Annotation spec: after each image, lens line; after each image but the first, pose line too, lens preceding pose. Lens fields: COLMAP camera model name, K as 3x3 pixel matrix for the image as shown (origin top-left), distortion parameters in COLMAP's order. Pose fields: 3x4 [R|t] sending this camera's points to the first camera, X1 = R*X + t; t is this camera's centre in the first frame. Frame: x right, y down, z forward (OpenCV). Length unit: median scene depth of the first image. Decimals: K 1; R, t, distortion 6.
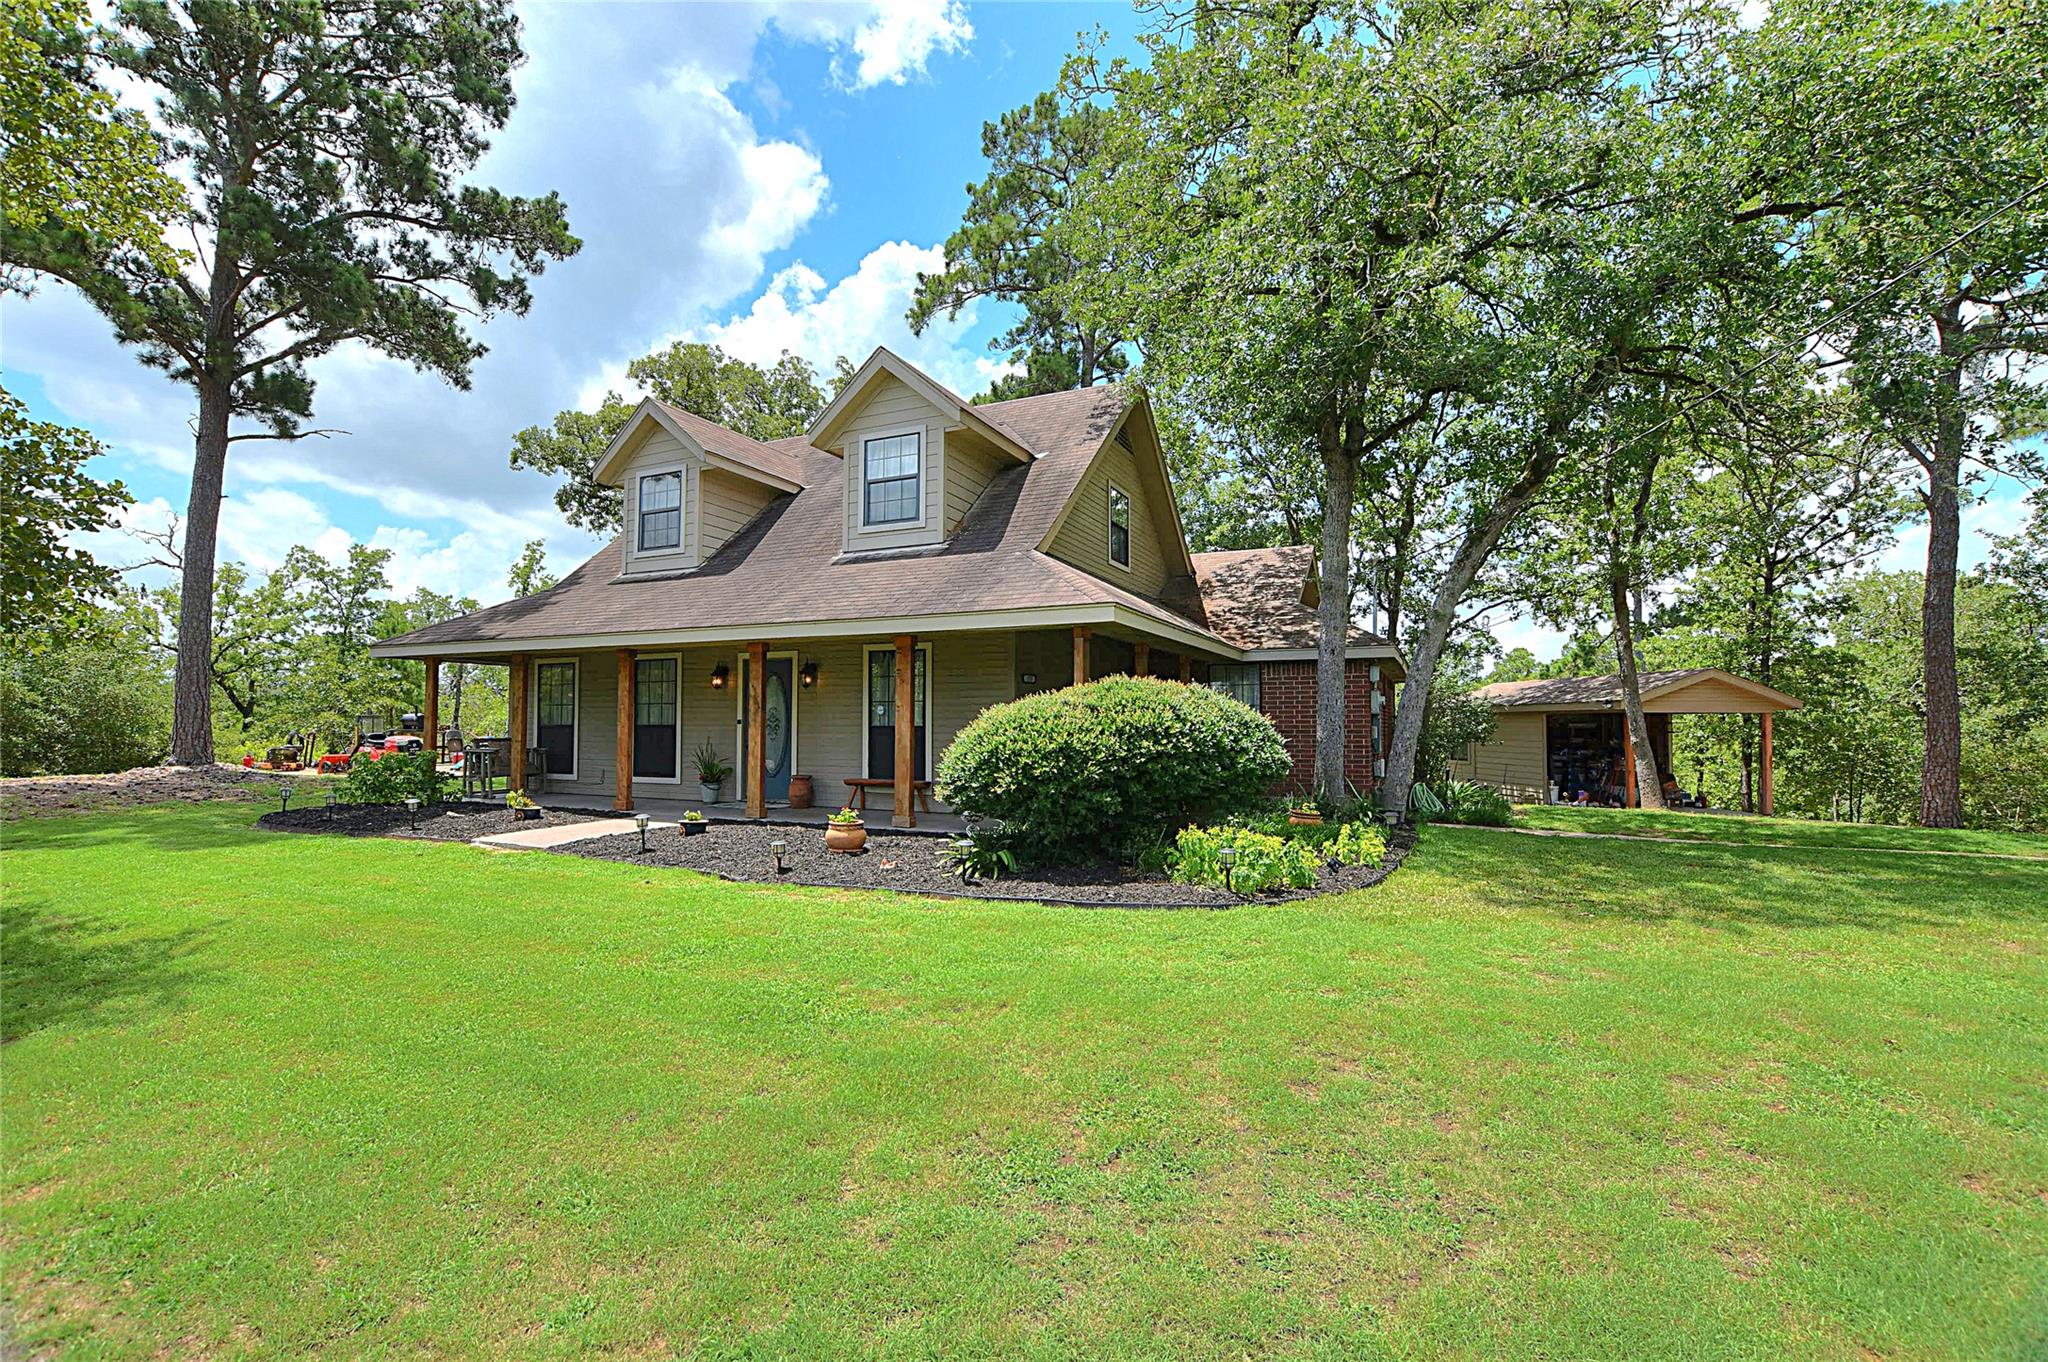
lens RADIAL K [[904.7, 0, 1024.5], [0, 904.7, 669.7], [0, 0, 1]] dist [-0.024993, 0.000259]
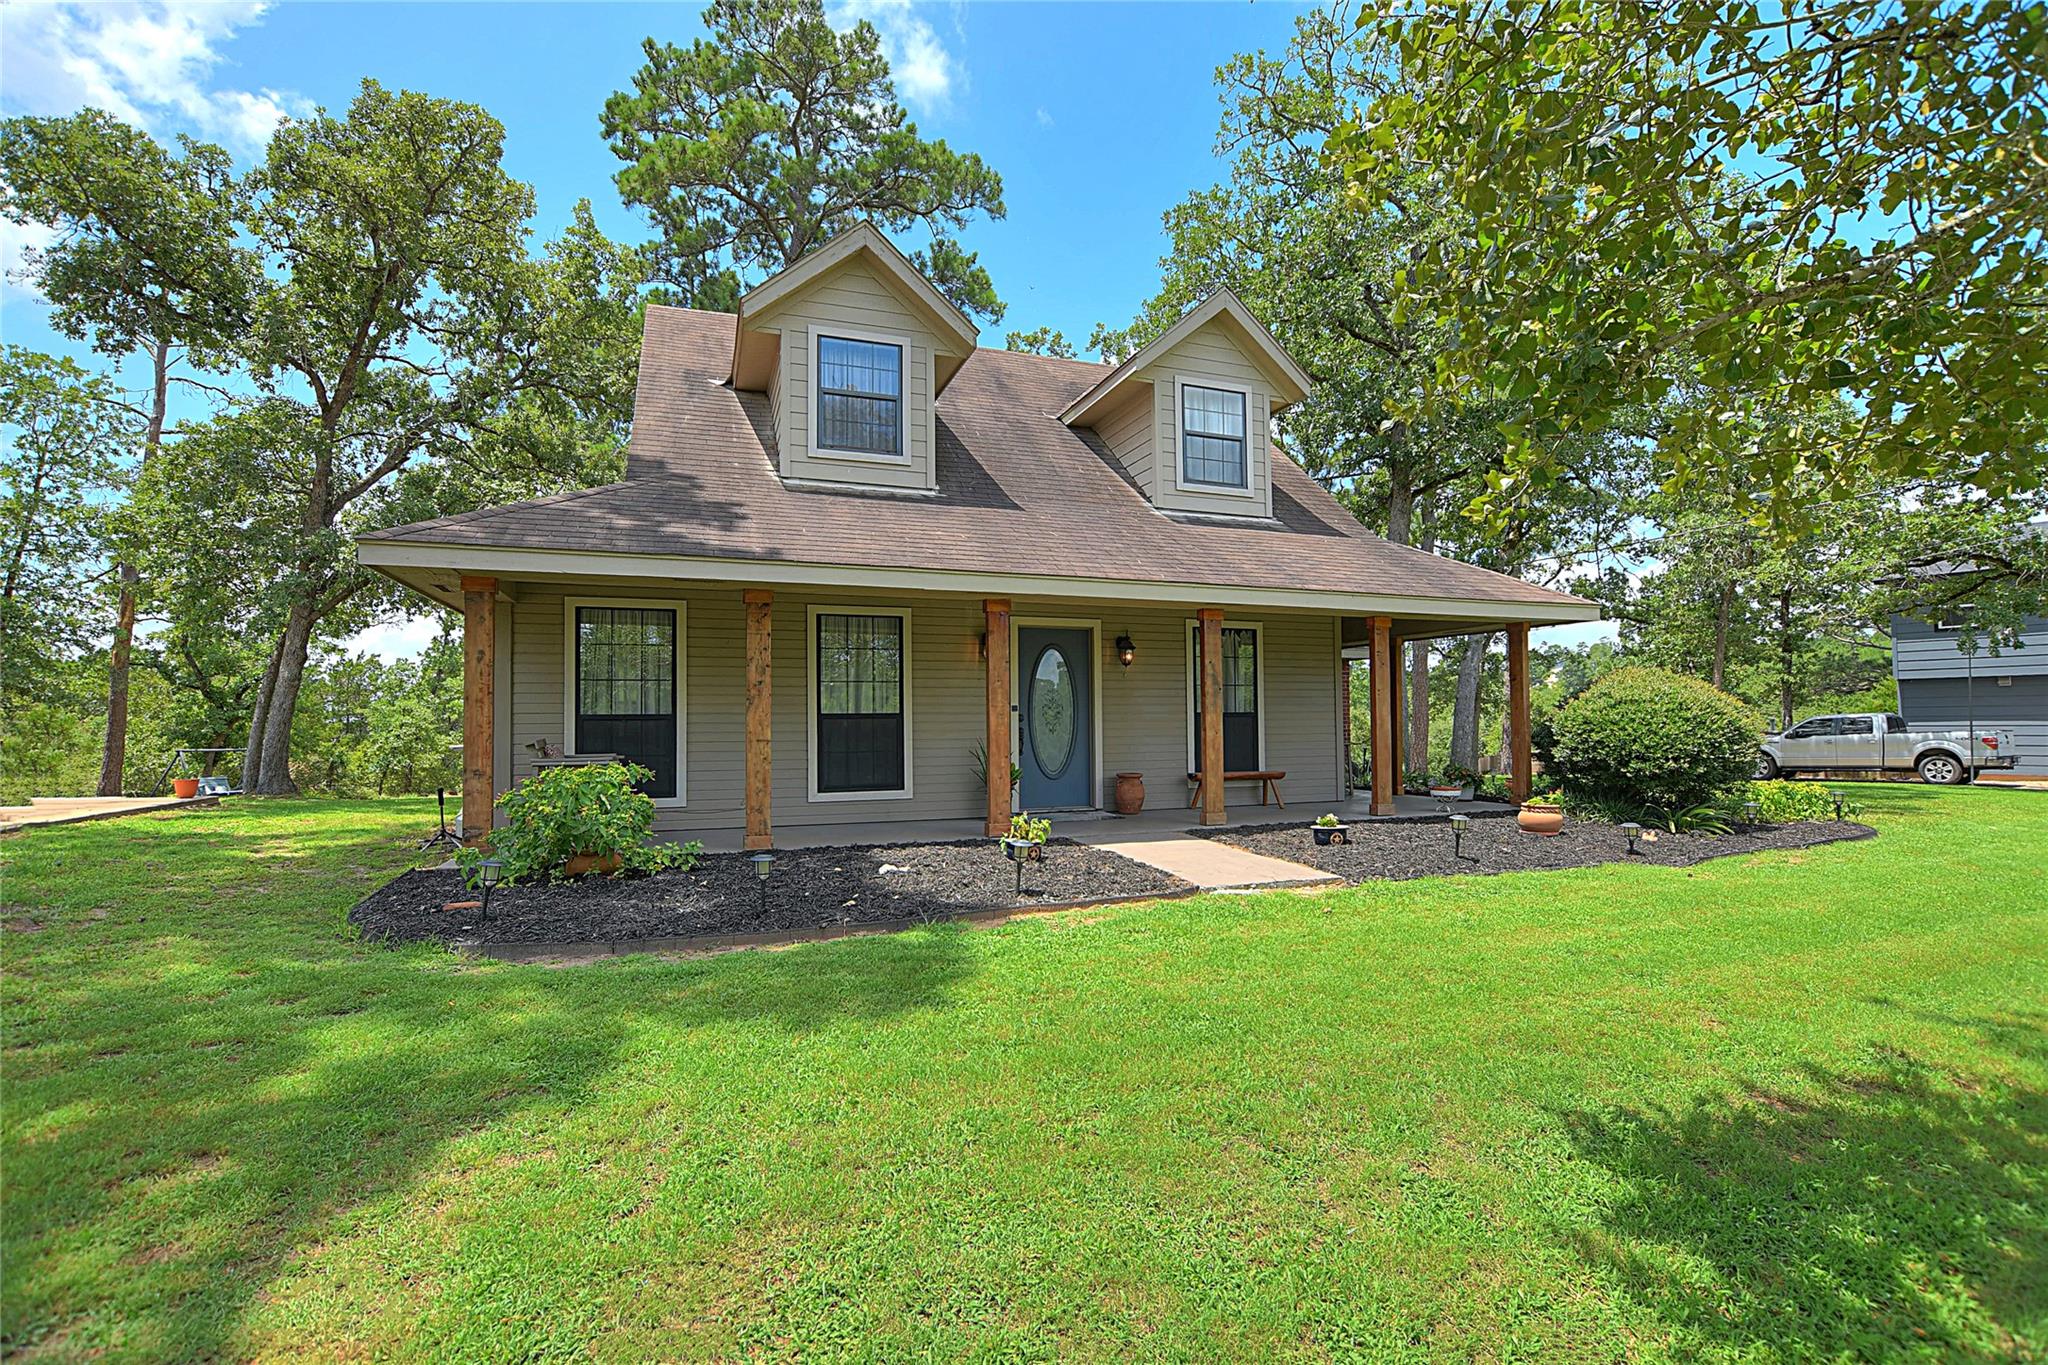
lens RADIAL K [[896.2, 0, 1011.7], [0, 896.2, 679.8], [0, 0, 1]] dist [-0.027673, -0.000173]
pose [[0.711076, 0.024626, 0.702683, -0.801801], [-0.034139, 0.999417, -0.000478, 0.032989], [-0.702285, -0.023649, 0.711503, 0.448939]]
